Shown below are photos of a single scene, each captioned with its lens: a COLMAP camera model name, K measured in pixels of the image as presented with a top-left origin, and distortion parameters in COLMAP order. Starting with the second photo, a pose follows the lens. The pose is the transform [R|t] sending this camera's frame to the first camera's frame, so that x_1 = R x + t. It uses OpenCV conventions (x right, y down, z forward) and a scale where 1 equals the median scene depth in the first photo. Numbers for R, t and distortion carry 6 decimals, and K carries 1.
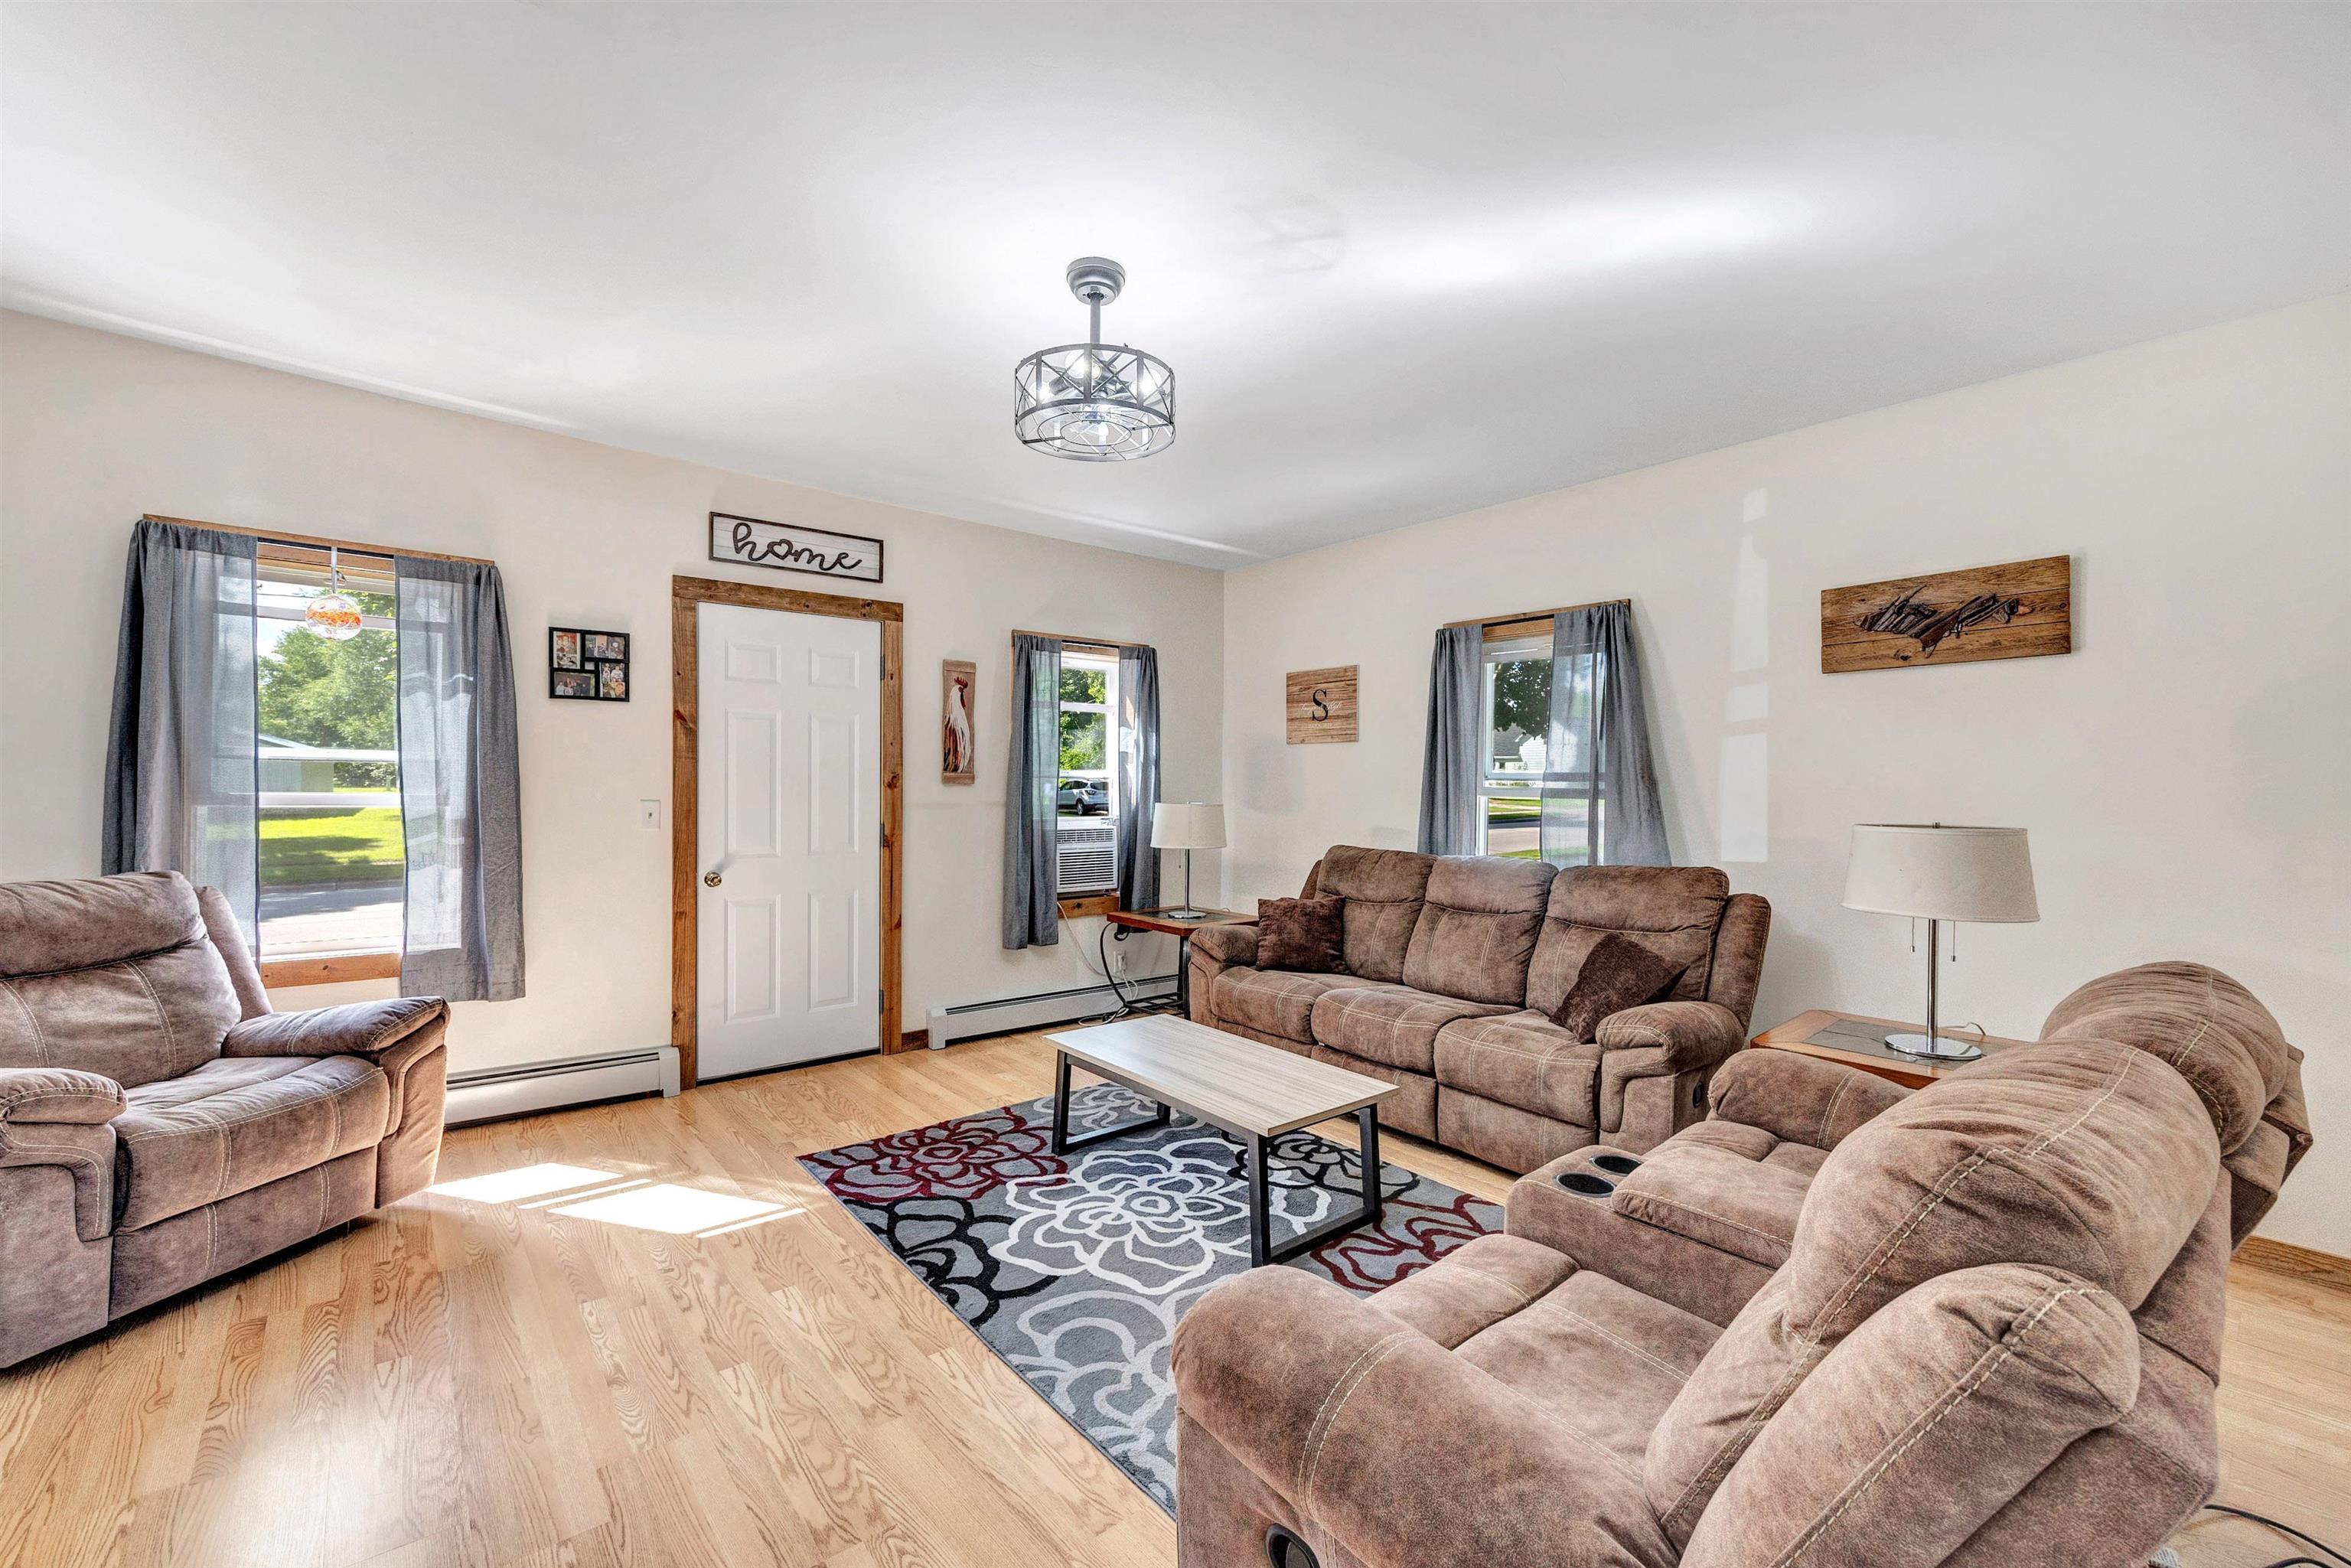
lens RADIAL K [[949.7, 0, 1156.6], [0, 949.7, 791.5], [0, 0, 1]] dist [0.001873, 0.000362]
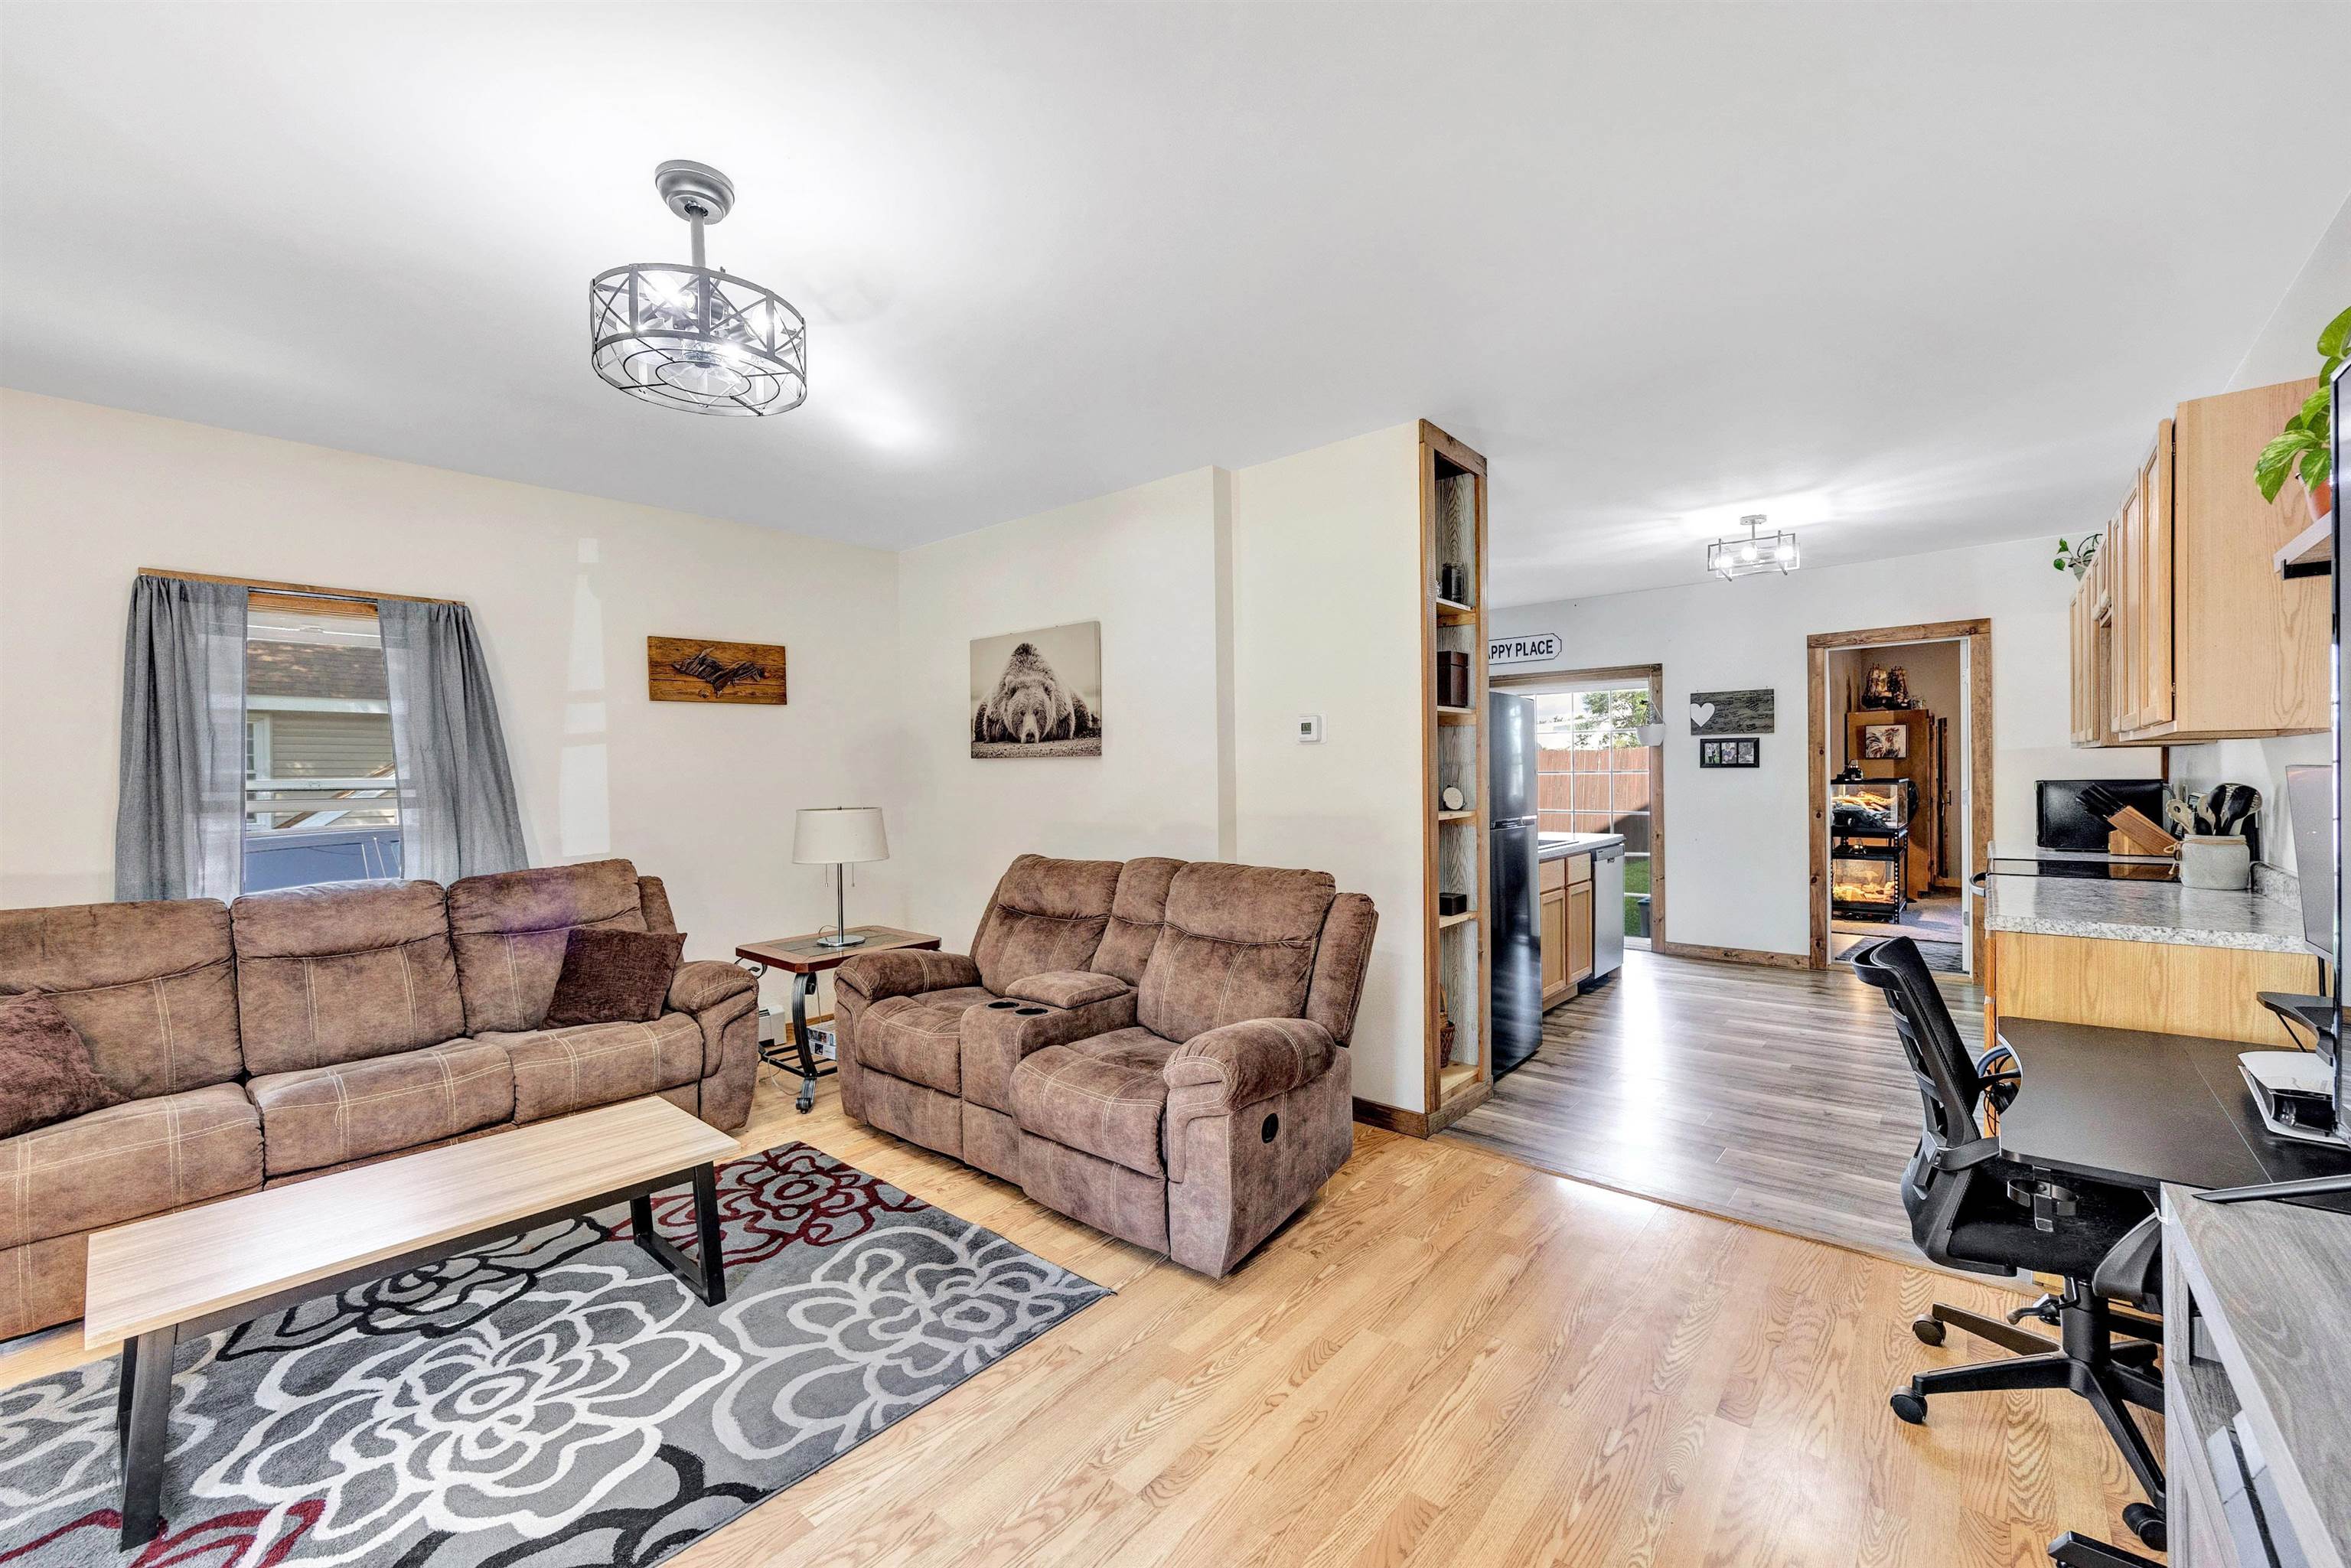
lens RADIAL K [[949.7, 0, 1149.5], [0, 949.7, 786.2], [0, 0, 1]] dist [0.001873, 0.000362]
pose [[-0.161512, -0.015057, 0.986756, -0.667301], [0.017937, 0.999674, 0.018190, -0.018736], [-0.986708, 0.020637, -0.161190, 0.531992]]
